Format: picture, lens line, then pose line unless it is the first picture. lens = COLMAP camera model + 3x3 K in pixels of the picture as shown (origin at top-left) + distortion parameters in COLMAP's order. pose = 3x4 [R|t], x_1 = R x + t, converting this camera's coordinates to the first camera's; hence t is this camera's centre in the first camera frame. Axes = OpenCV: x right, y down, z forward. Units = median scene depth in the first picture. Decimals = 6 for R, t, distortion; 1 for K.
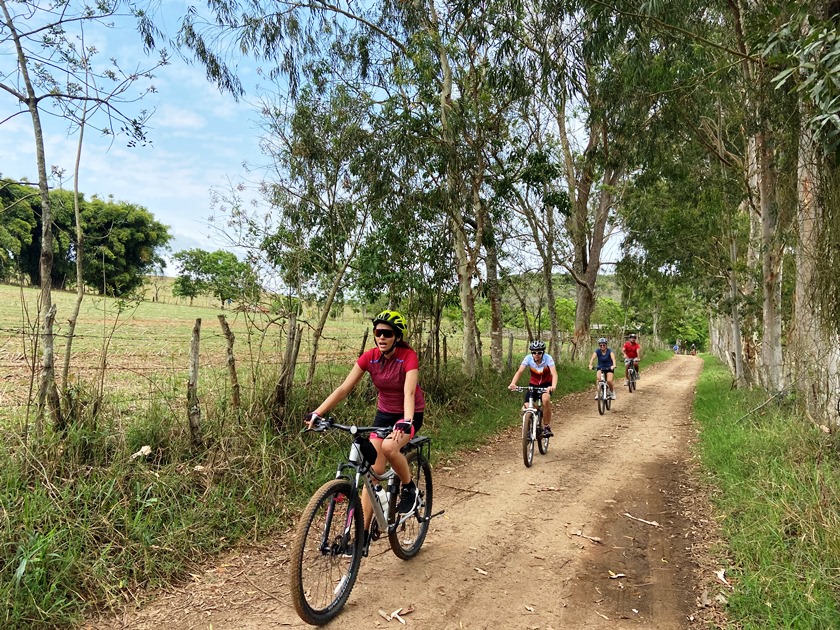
lens RADIAL K [[625.5, 0, 415.8], [0, 625.5, 320.9], [0, 0, 1]] dist [0.126259, -0.171634]
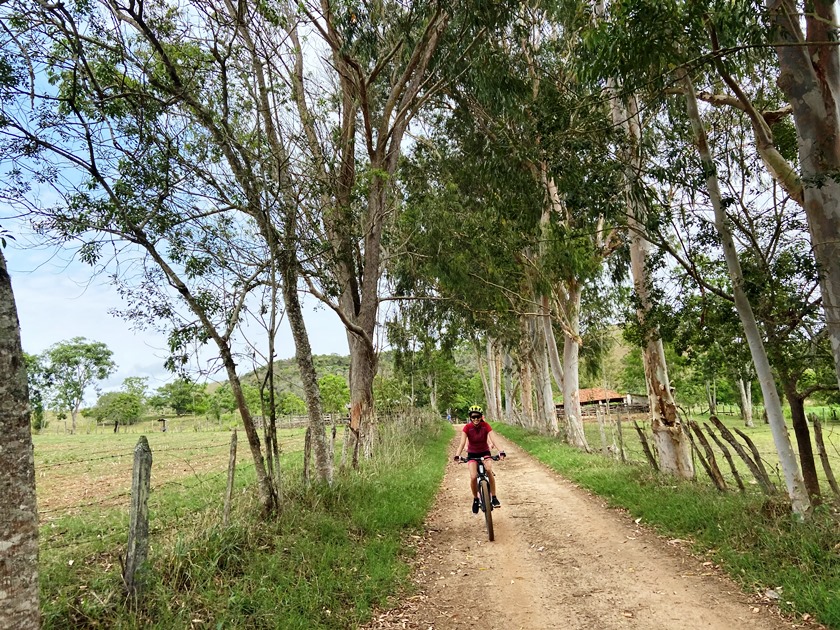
lens RADIAL K [[625.5, 0, 415.8], [0, 625.5, 320.9], [0, 0, 1]] dist [0.126259, -0.171634]
pose [[0.930004, -0.055122, 0.363393, 0.253246], [0.103348, 0.988019, -0.114621, 0.022570], [-0.352720, 0.144154, 0.924558, 1.088046]]
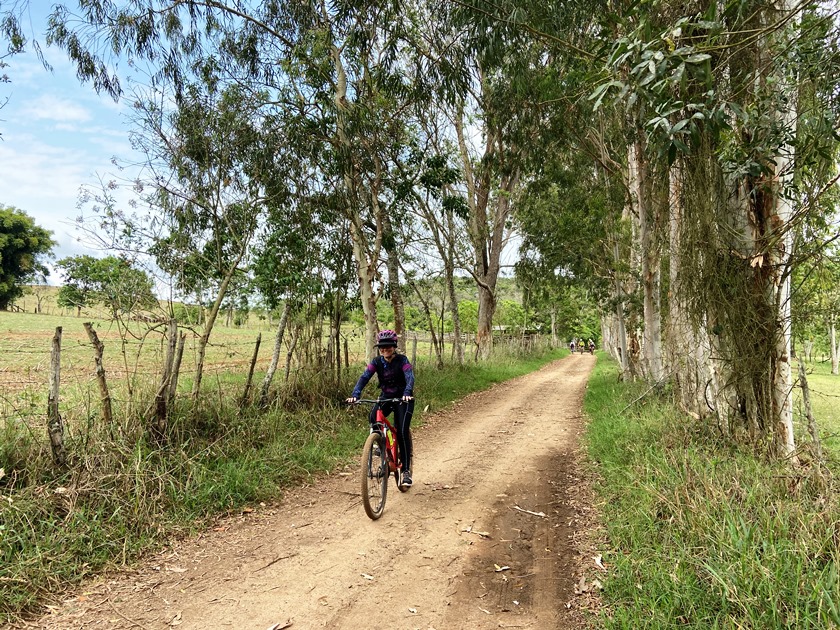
lens RADIAL K [[625.5, 0, 415.8], [0, 625.5, 320.9], [0, 0, 1]] dist [0.126259, -0.171634]
pose [[0.989298, -0.023980, 0.143922, 0.014521], [0.025025, 0.999672, -0.005452, 0.002340], [-0.143745, 0.008995, 0.989574, 0.005240]]
